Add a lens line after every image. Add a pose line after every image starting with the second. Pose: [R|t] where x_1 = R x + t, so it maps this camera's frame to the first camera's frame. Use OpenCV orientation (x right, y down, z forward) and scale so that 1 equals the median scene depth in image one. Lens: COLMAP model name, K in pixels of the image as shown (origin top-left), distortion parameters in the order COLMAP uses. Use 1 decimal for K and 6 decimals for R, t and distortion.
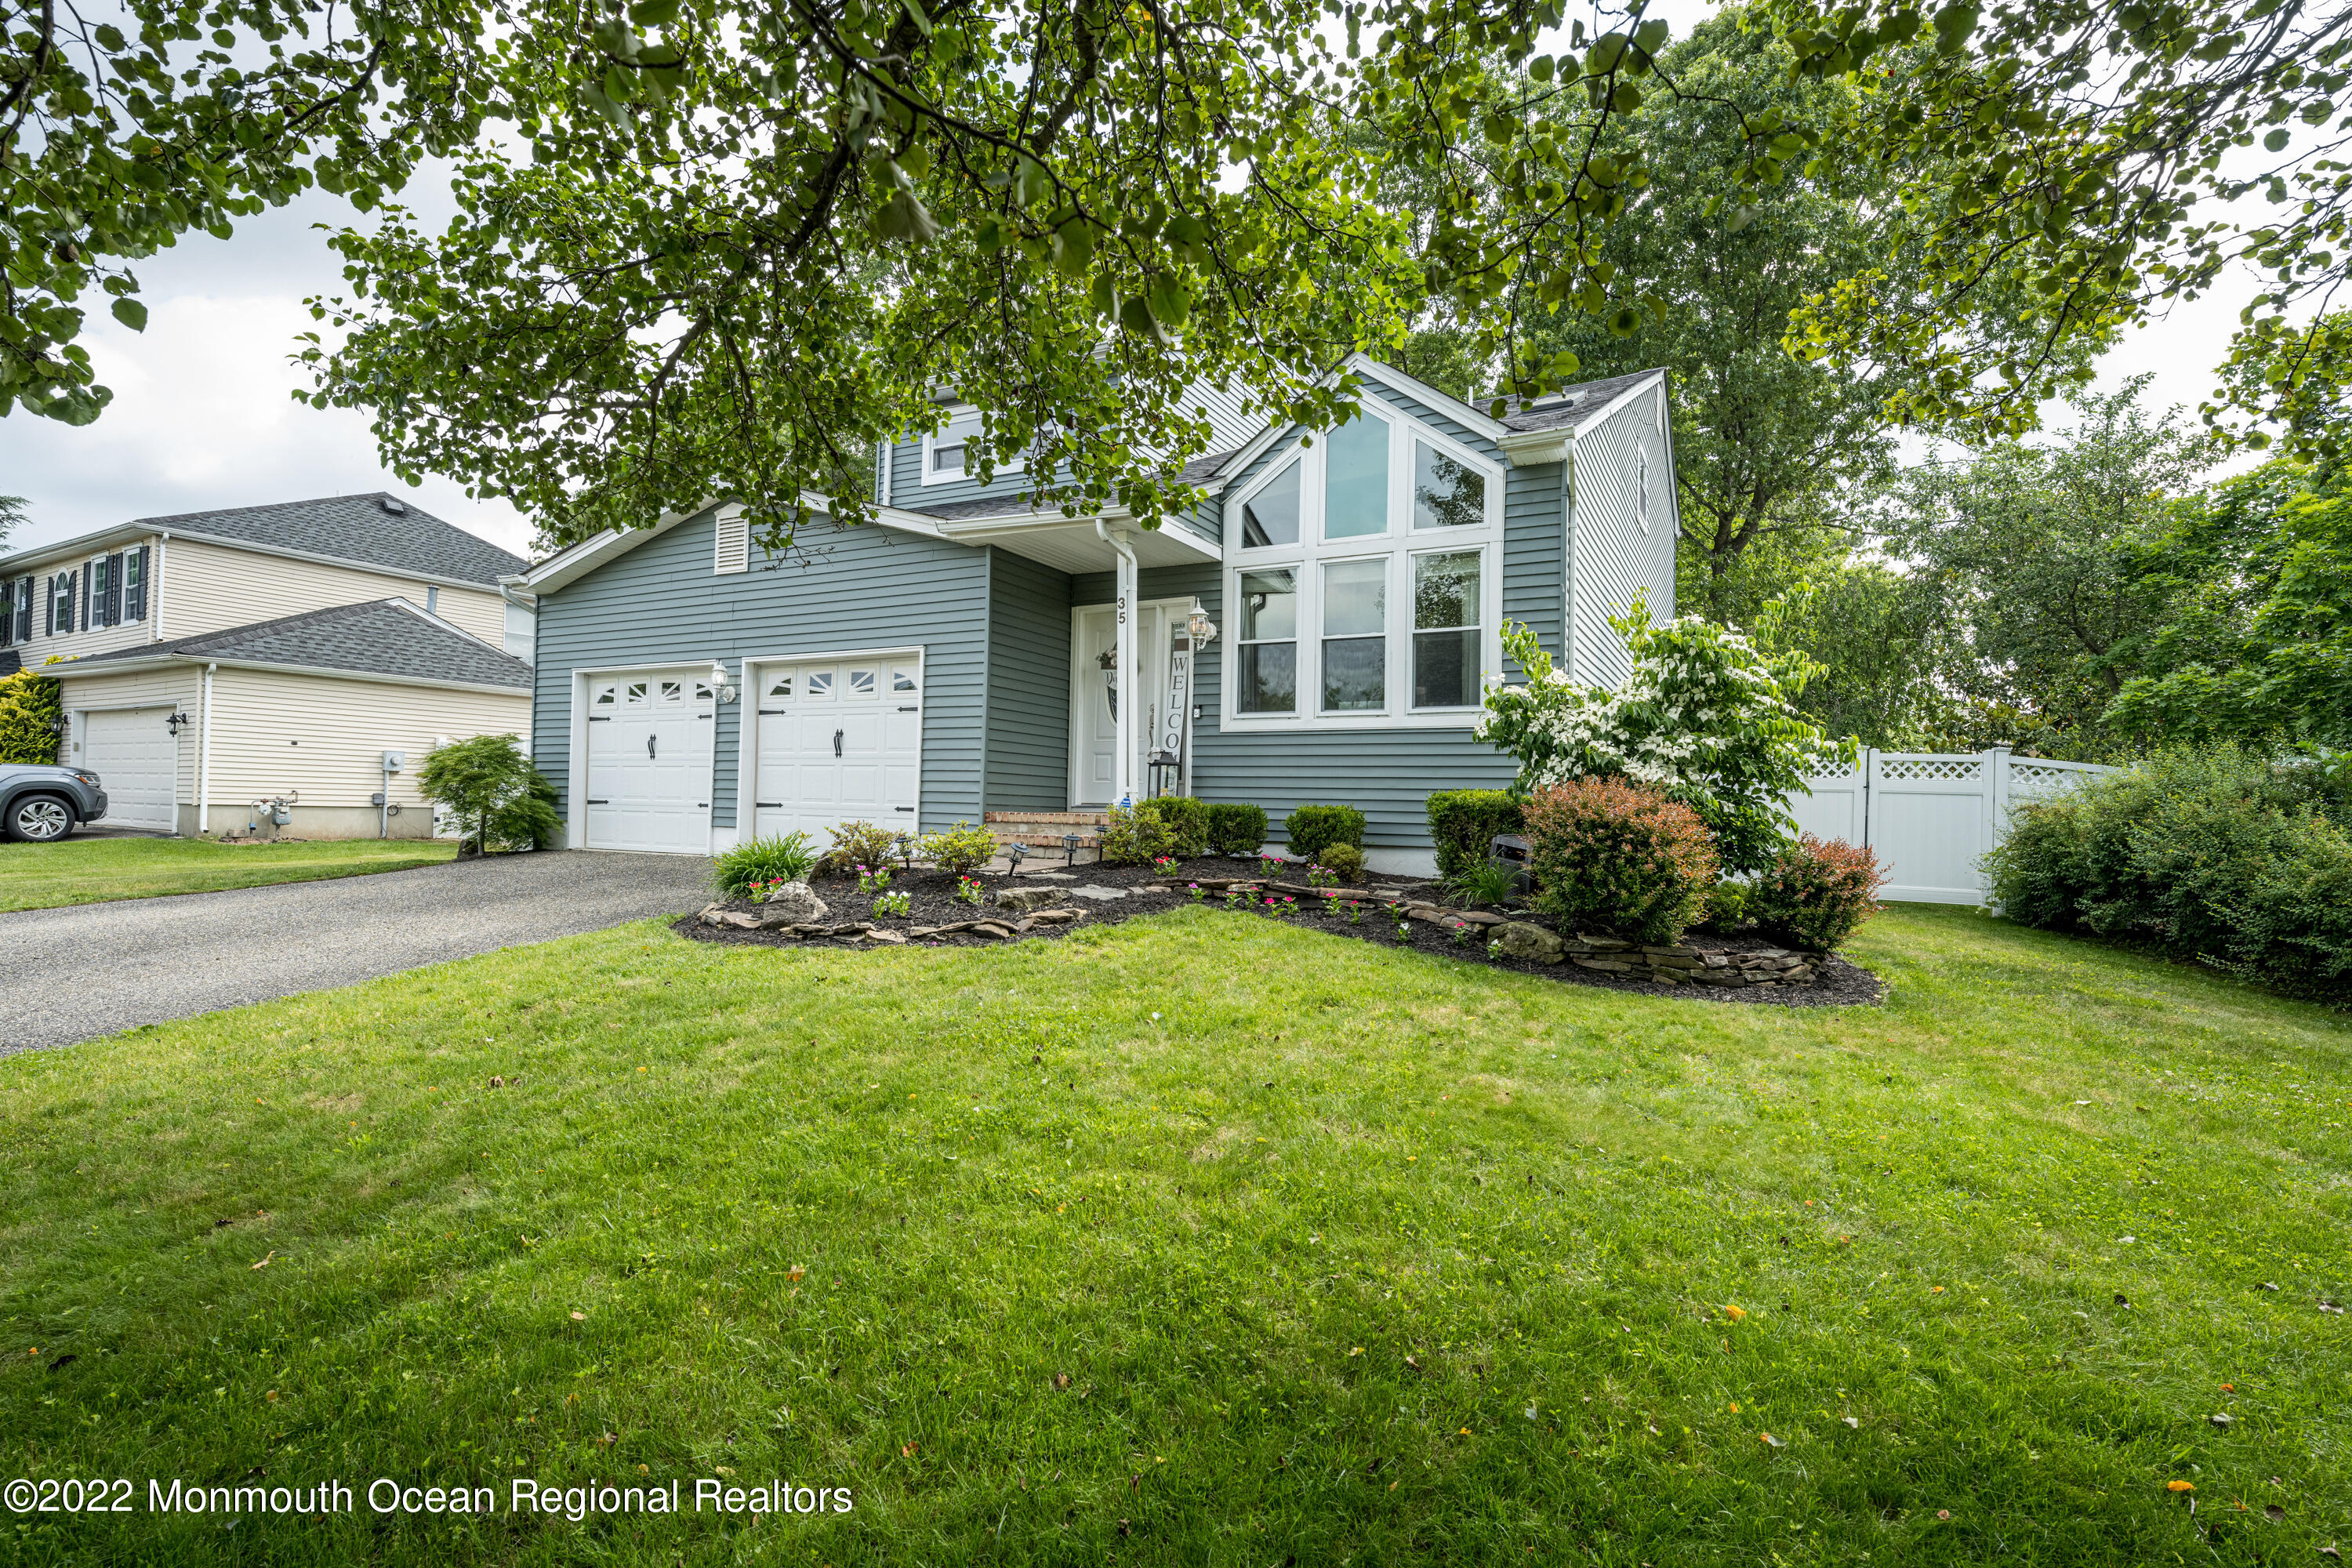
lens RADIAL K [[1151.2, 0, 1185.5], [0, 1151.2, 771.2], [0, 0, 1]] dist [-0.006402, 0.000157]
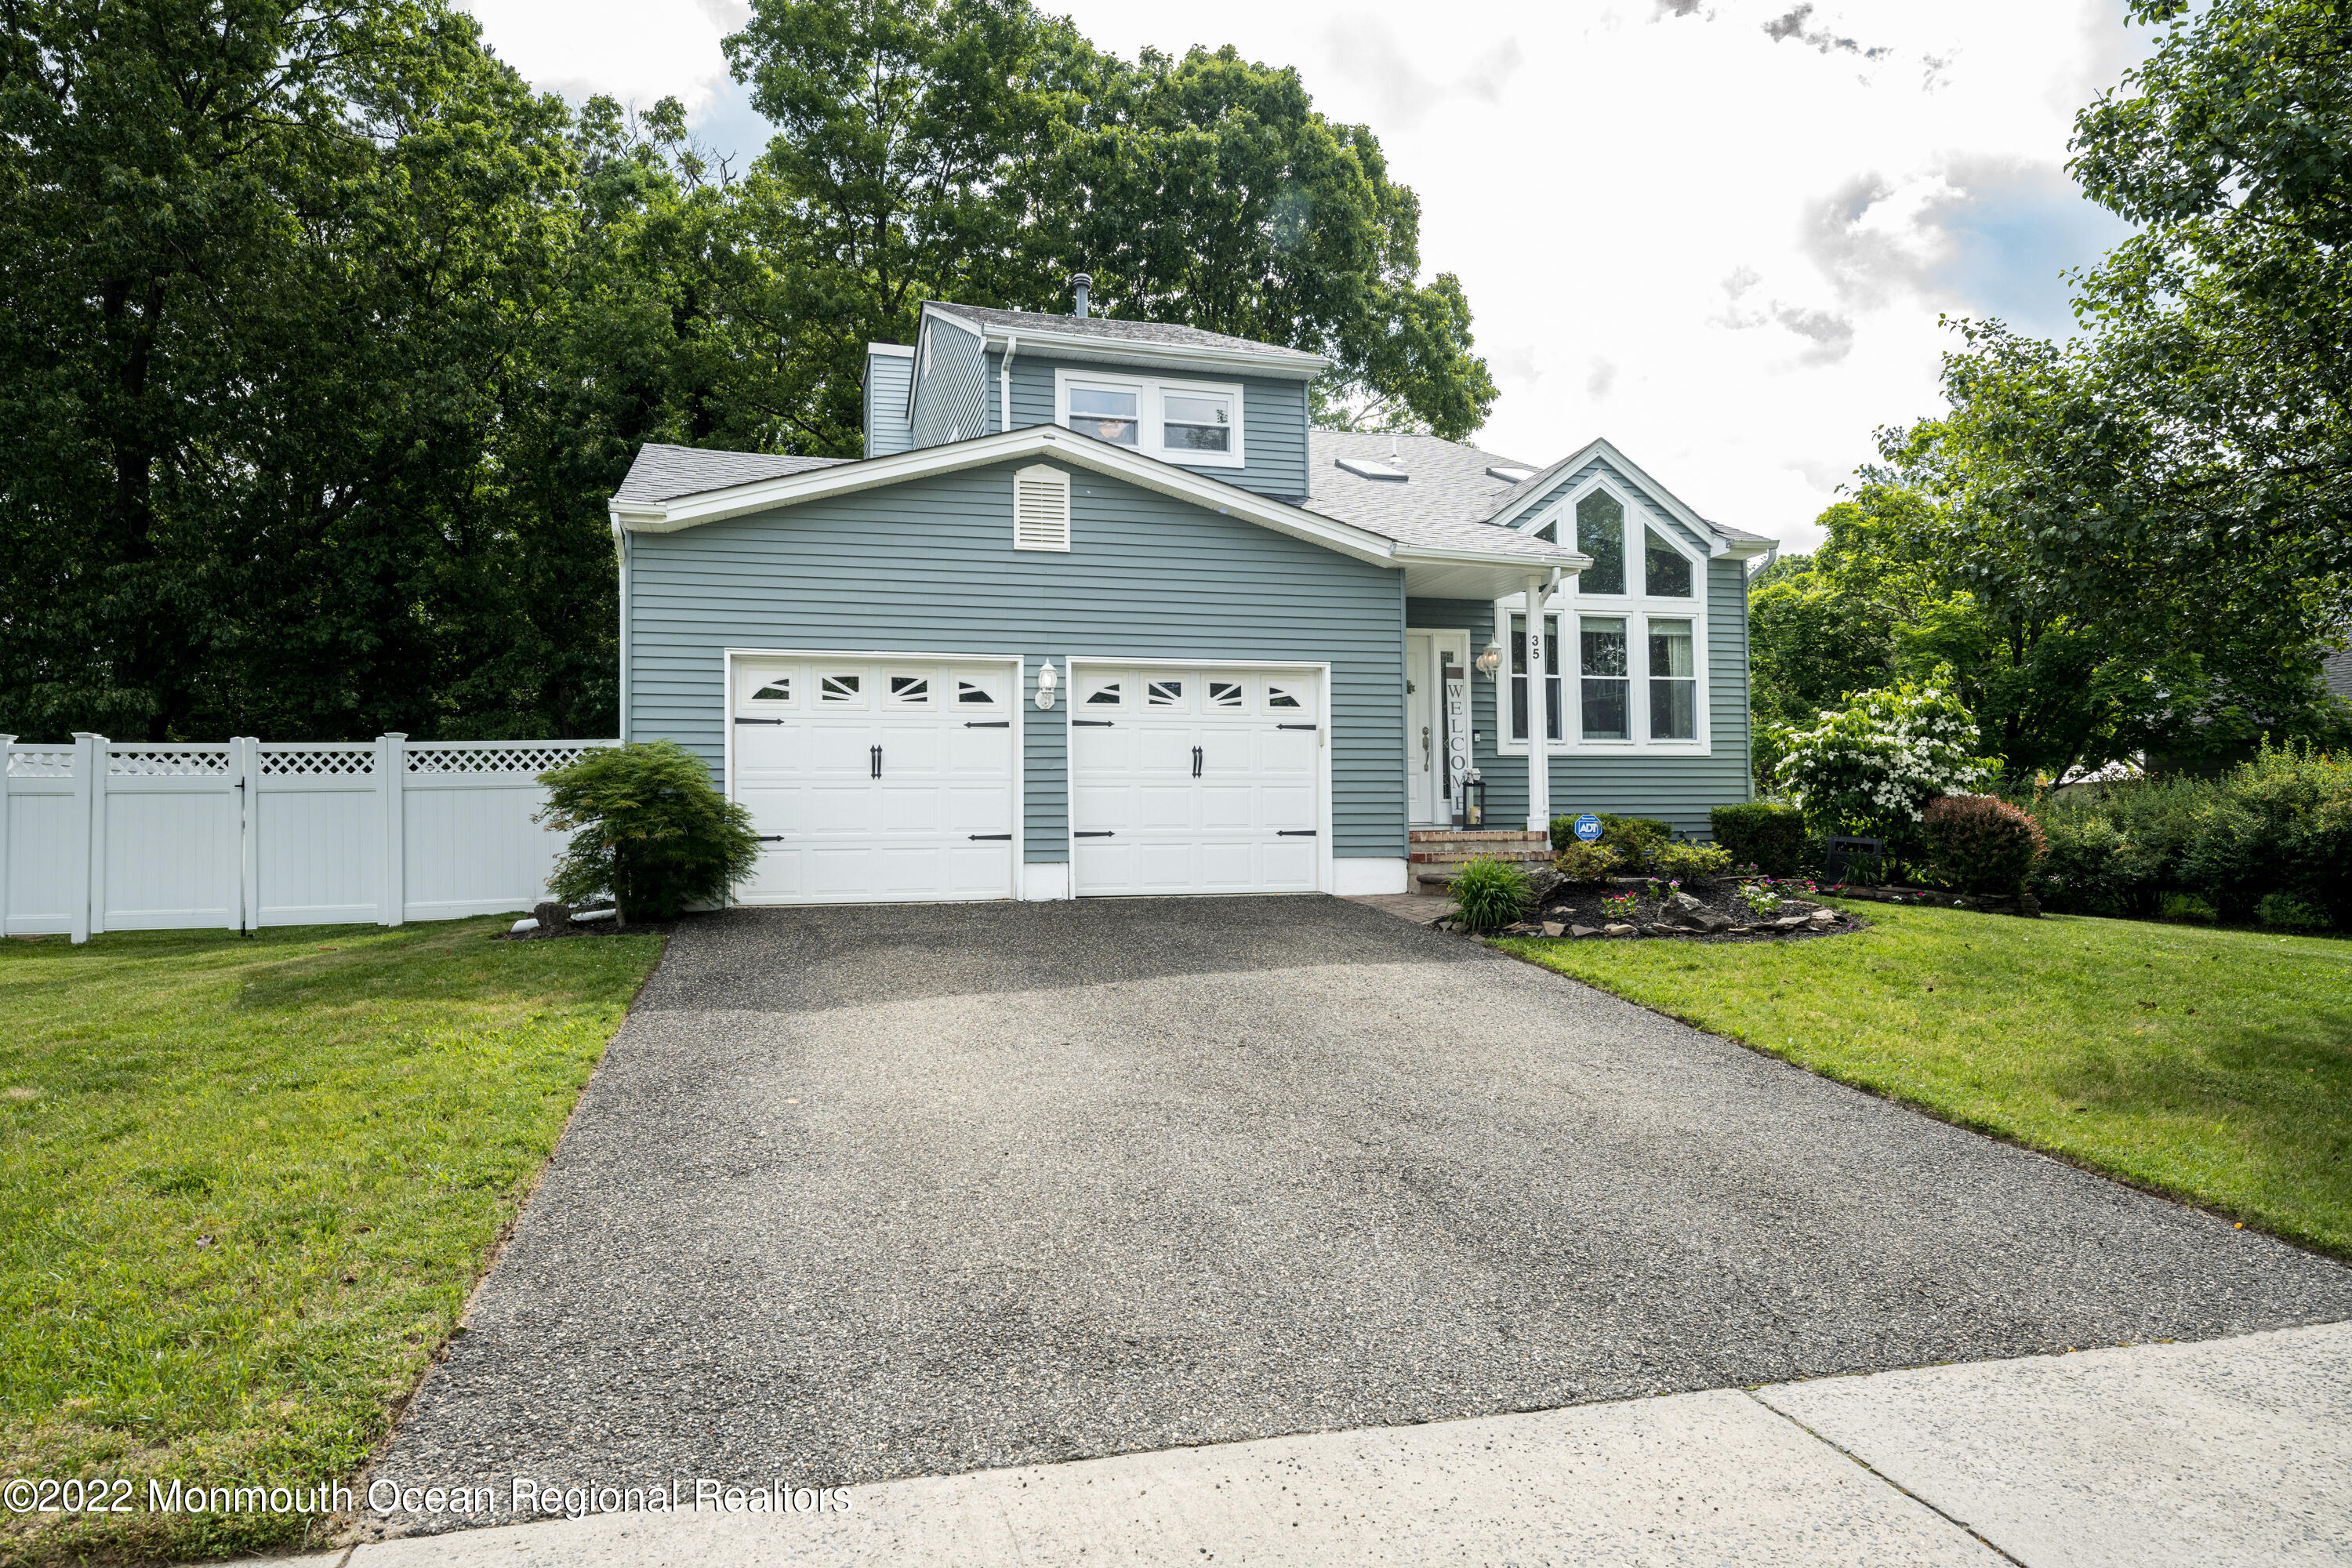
lens RADIAL K [[1368.0, 0, 1163.9], [0, 1368.0, 799.5], [0, 0, 1]] dist [0.000837, -0.008594]
pose [[0.720586, -0.005747, 0.693341, -1.062370], [0.009440, 0.999954, -0.001523, 0.006610], [-0.693301, 0.007642, 0.720608, 0.259332]]
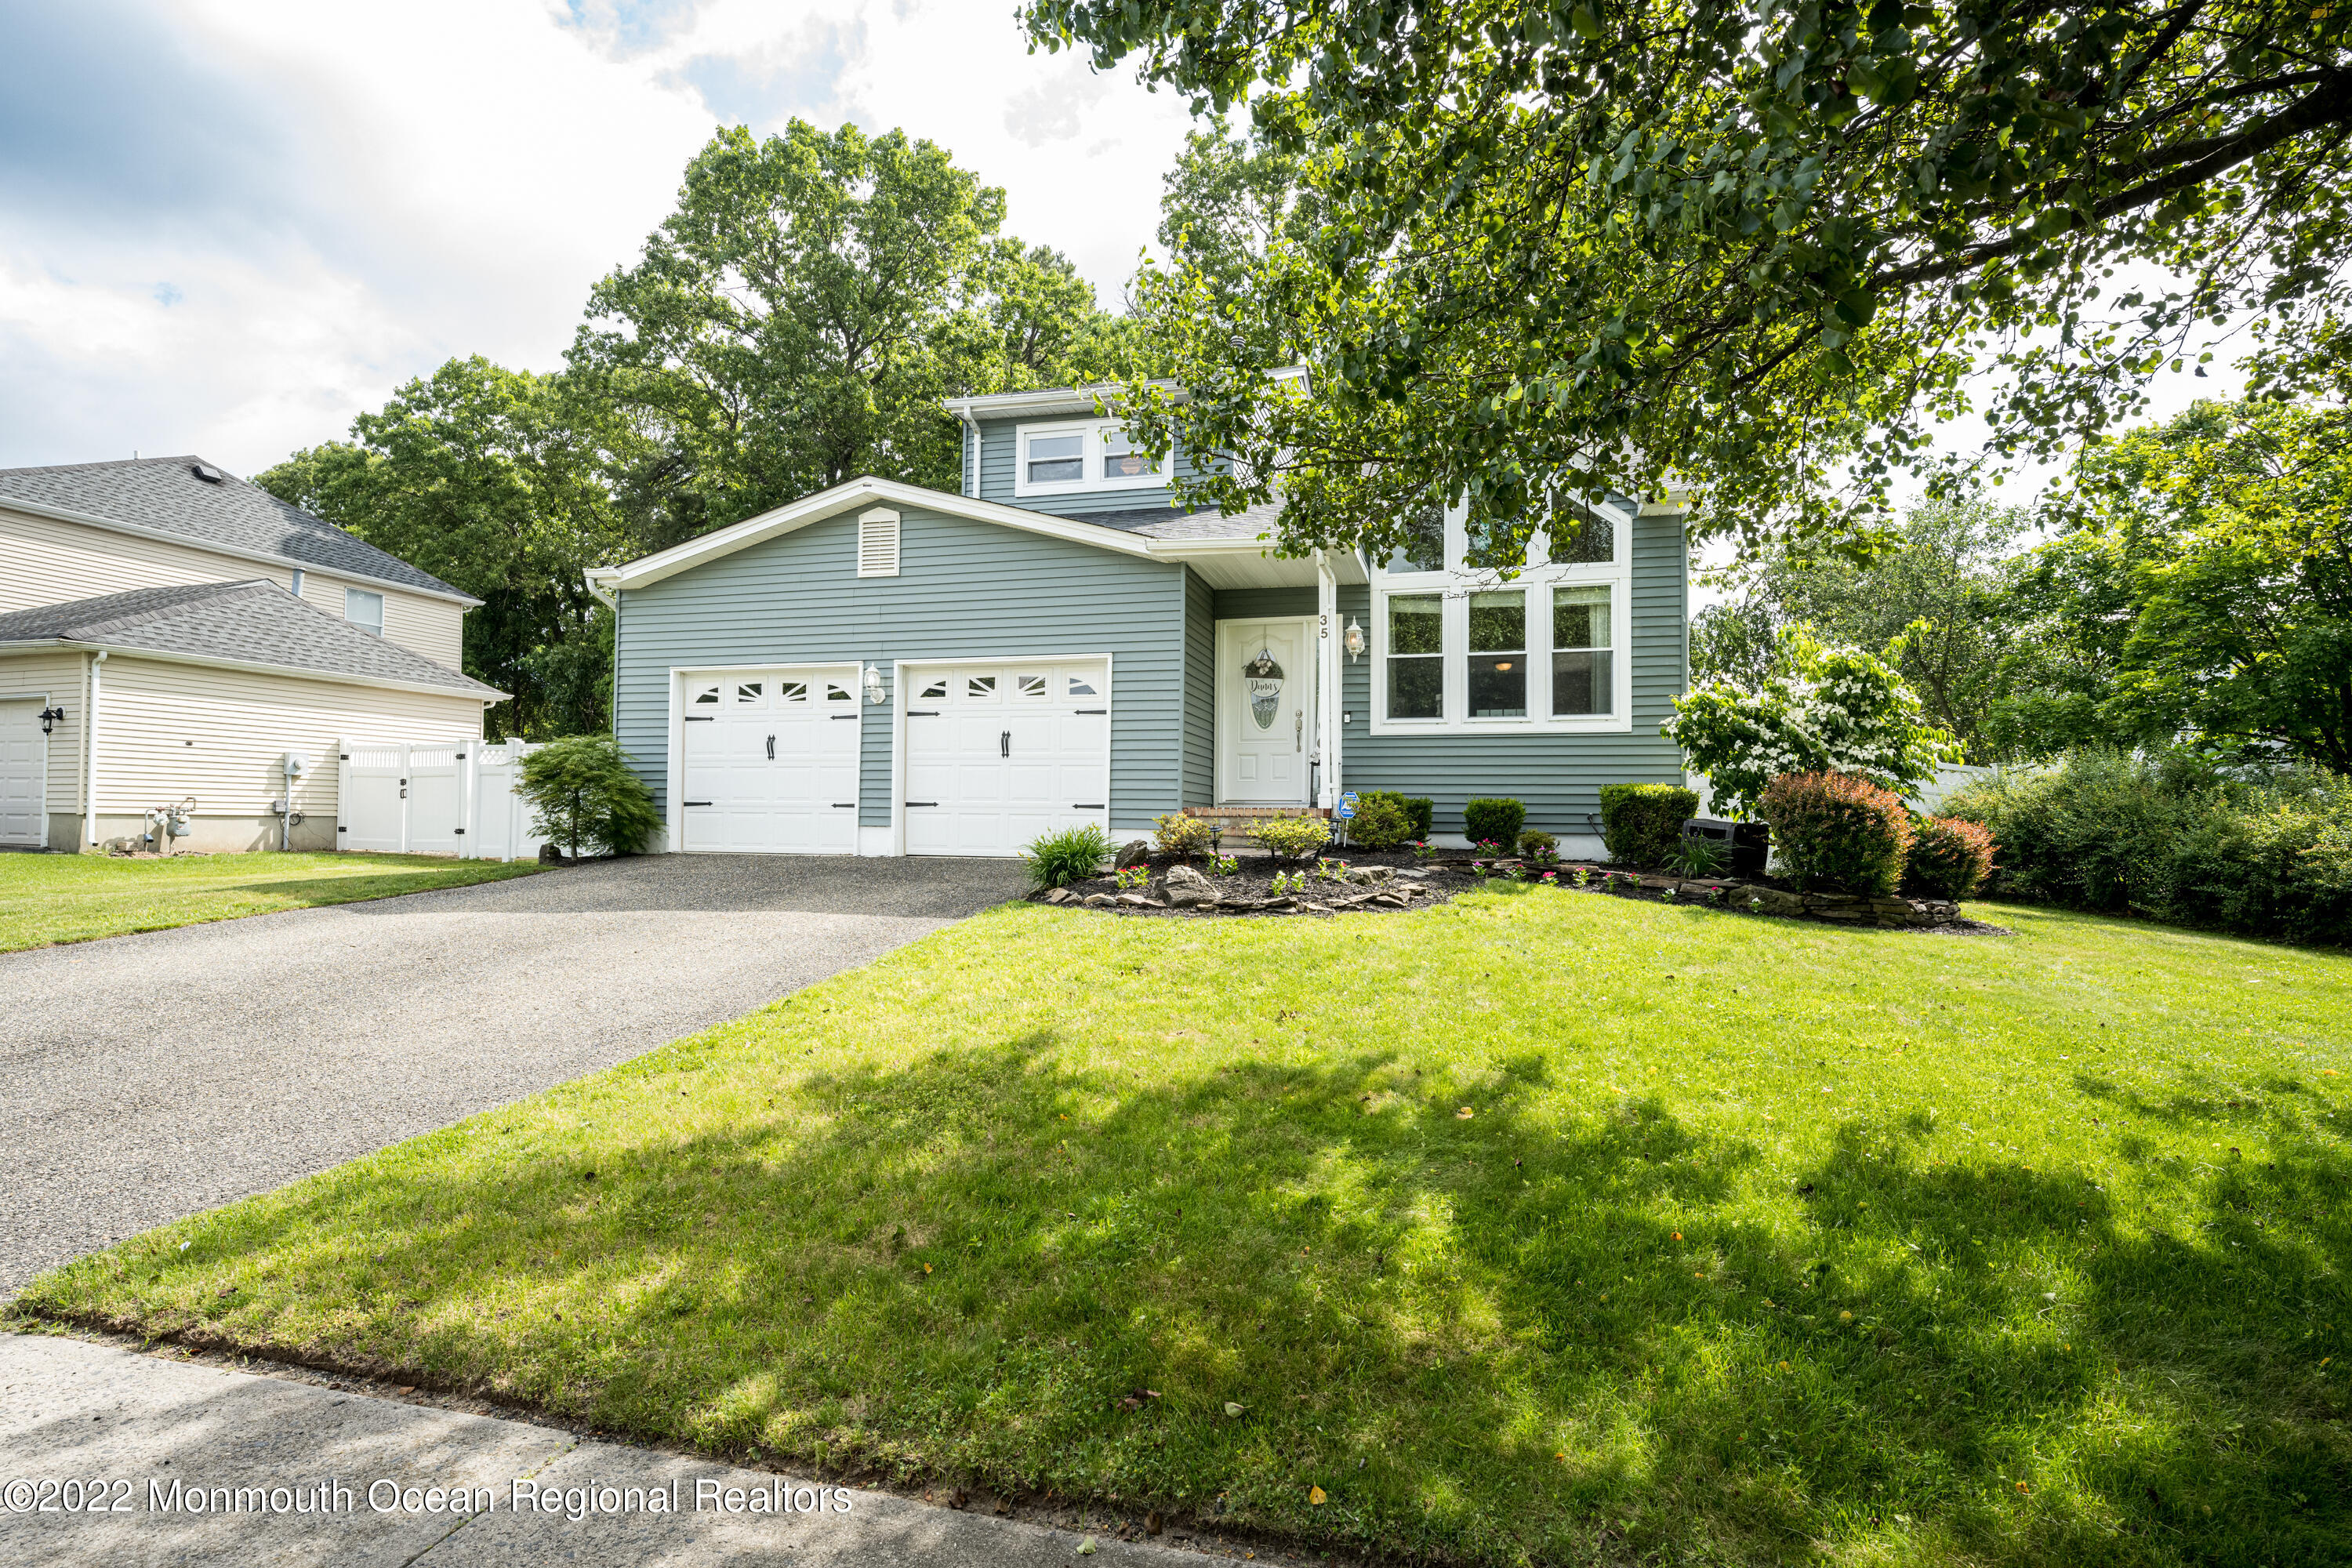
lens RADIAL K [[1151.2, 0, 1197.9], [0, 1151.2, 791.9], [0, 0, 1]] dist [-0.006402, 0.000157]
pose [[0.973006, -0.005896, 0.230705, -0.376445], [0.002951, 0.999910, 0.013108, 0.006047], [-0.230761, -0.012074, 0.972936, -0.059801]]
